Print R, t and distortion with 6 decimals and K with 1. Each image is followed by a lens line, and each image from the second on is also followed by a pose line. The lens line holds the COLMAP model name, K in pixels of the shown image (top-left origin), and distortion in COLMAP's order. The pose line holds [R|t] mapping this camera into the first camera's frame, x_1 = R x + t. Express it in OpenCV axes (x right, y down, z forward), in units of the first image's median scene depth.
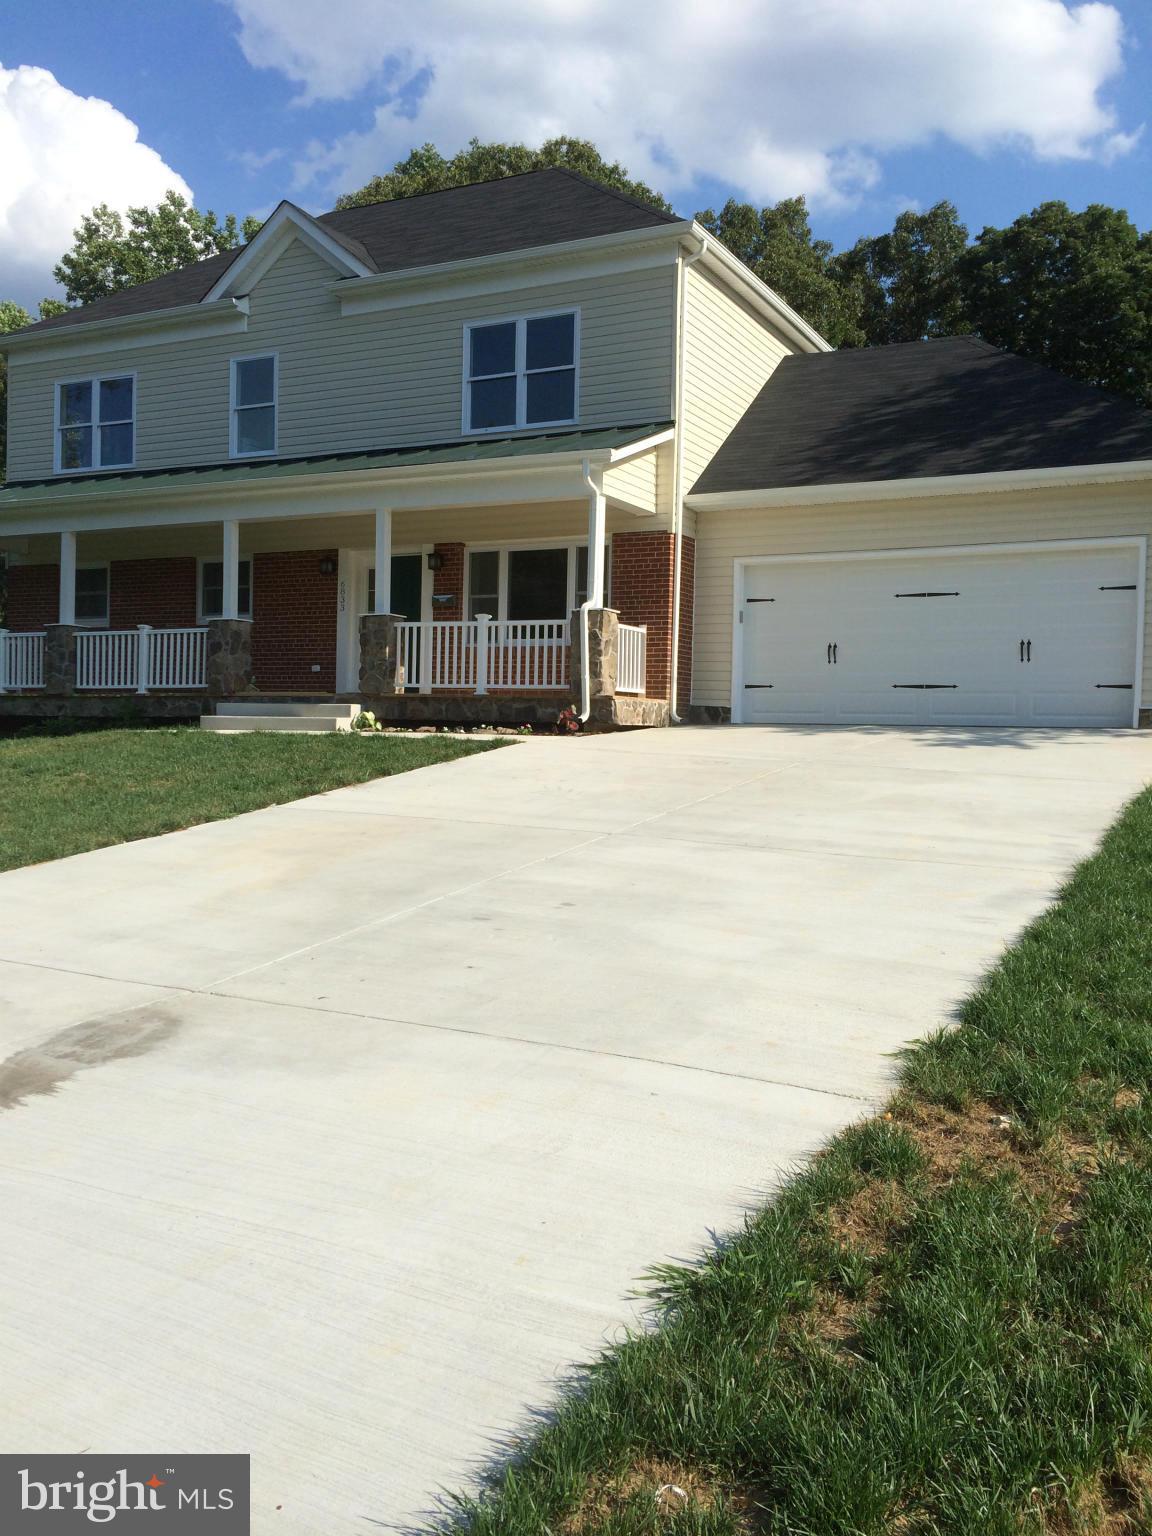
lens RADIAL K [[1304.9, 0, 590.7], [0, 1304.9, 766.8], [0, 0, 1]] dist [0.083581, -0.108129]
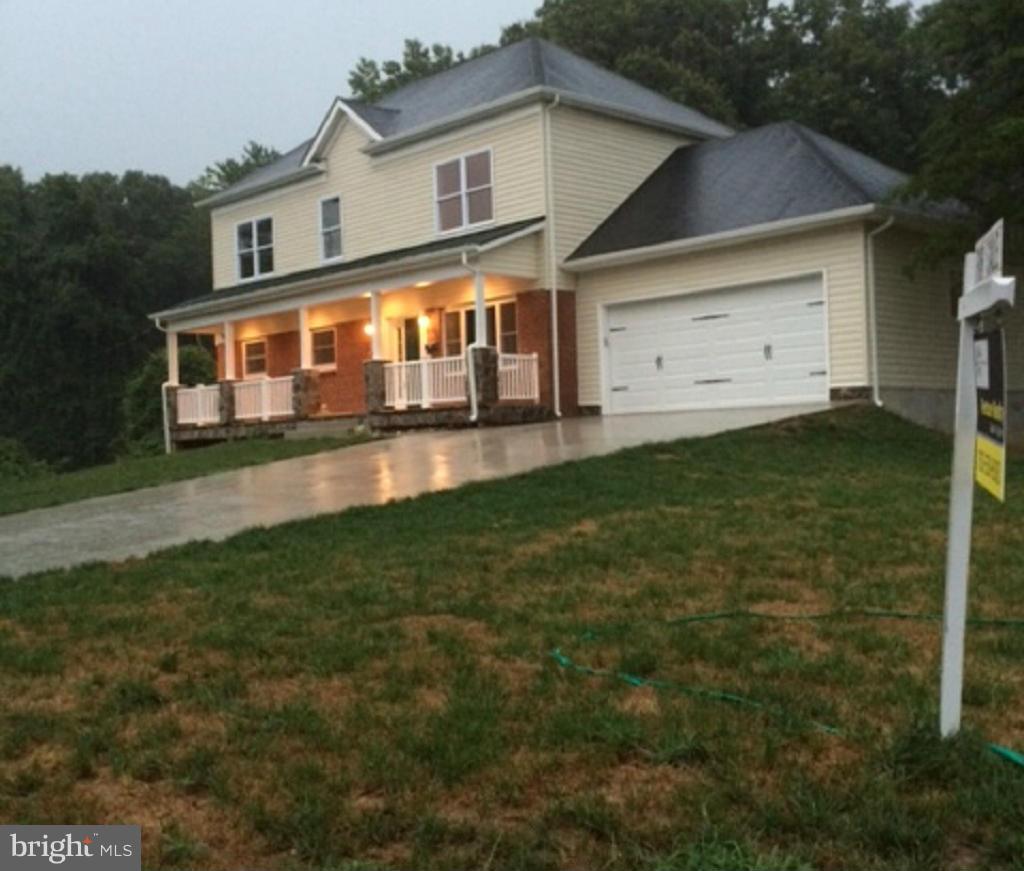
lens RADIAL K [[1107.7, 0, 512.0], [0, 1107.7, 435.5], [0, 0, 1]] dist [0.000903, 0.000793]
pose [[0.950496, -0.062866, -0.304312, 0.712659], [0.057289, 0.997986, -0.027232, 0.032996], [0.305411, 0.008450, 0.952183, -0.370550]]
